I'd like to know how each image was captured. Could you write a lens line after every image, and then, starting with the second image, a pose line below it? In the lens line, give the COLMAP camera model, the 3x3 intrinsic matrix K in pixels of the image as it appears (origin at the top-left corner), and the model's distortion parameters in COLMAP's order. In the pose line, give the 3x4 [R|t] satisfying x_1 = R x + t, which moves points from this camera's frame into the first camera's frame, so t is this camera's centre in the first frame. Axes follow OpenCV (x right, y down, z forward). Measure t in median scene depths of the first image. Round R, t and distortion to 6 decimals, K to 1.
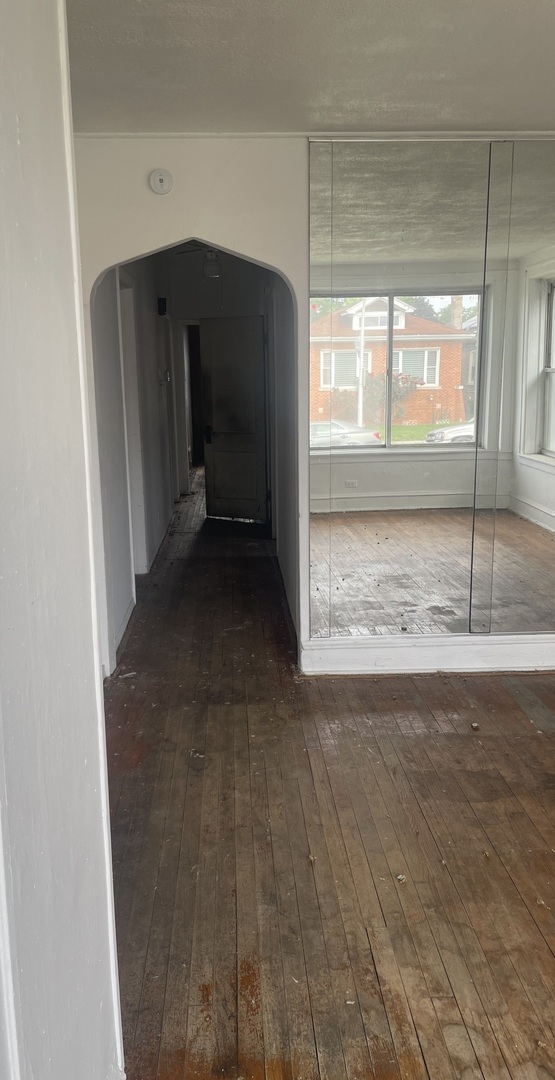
lens RADIAL K [[808.3, 0, 263.6], [0, 808.3, 534.8], [0, 0, 1]] dist [0.105083, -0.131953]
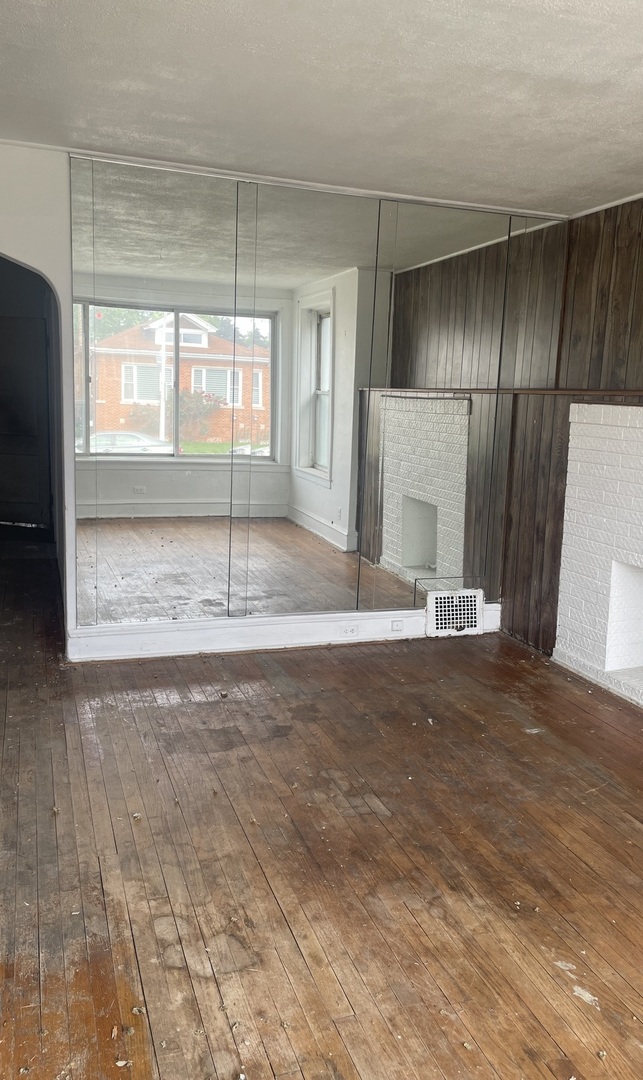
lens RADIAL K [[809.6, 0, 321.5], [0, 809.6, 540.0], [0, 0, 1]] dist [0.105023, -0.140060]
pose [[0.954506, 0.002040, 0.298184, 0.049094], [0.002728, 0.999875, -0.015574, 0.037230], [-0.298179, 0.015679, 0.954381, -0.112777]]
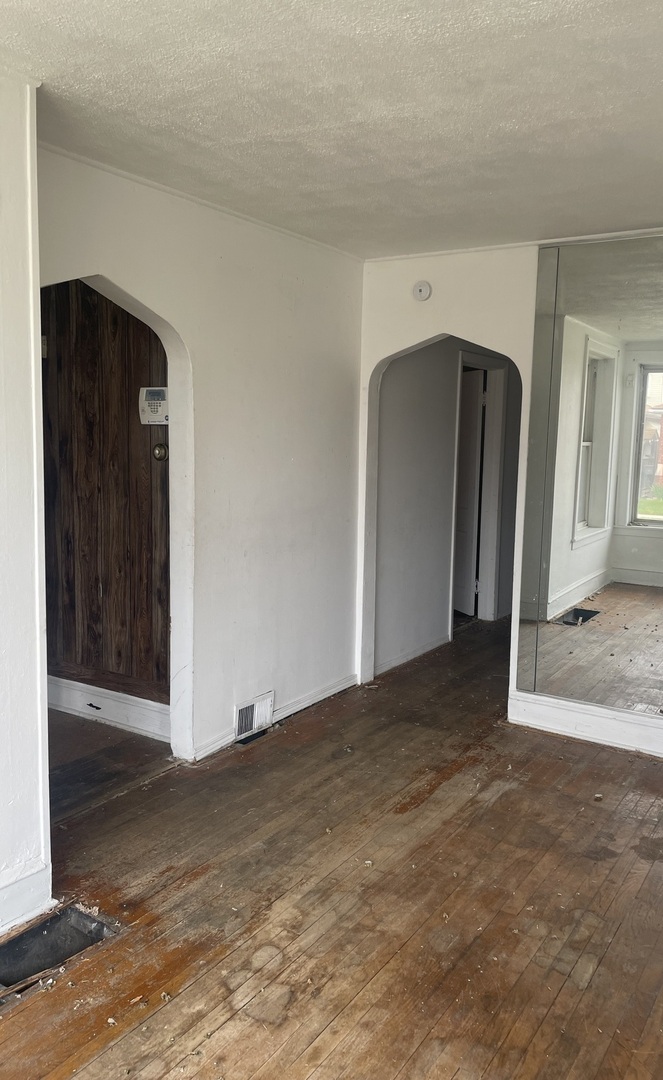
lens RADIAL K [[814.4, 0, 391.5], [0, 814.4, 539.0], [0, 0, 1]] dist [0.083272, -0.113178]
pose [[0.833927, 0.108556, -0.541092, 0.540423], [-0.148550, 0.988430, -0.030642, -0.012853], [0.531506, 0.105933, 0.840405, -0.029668]]
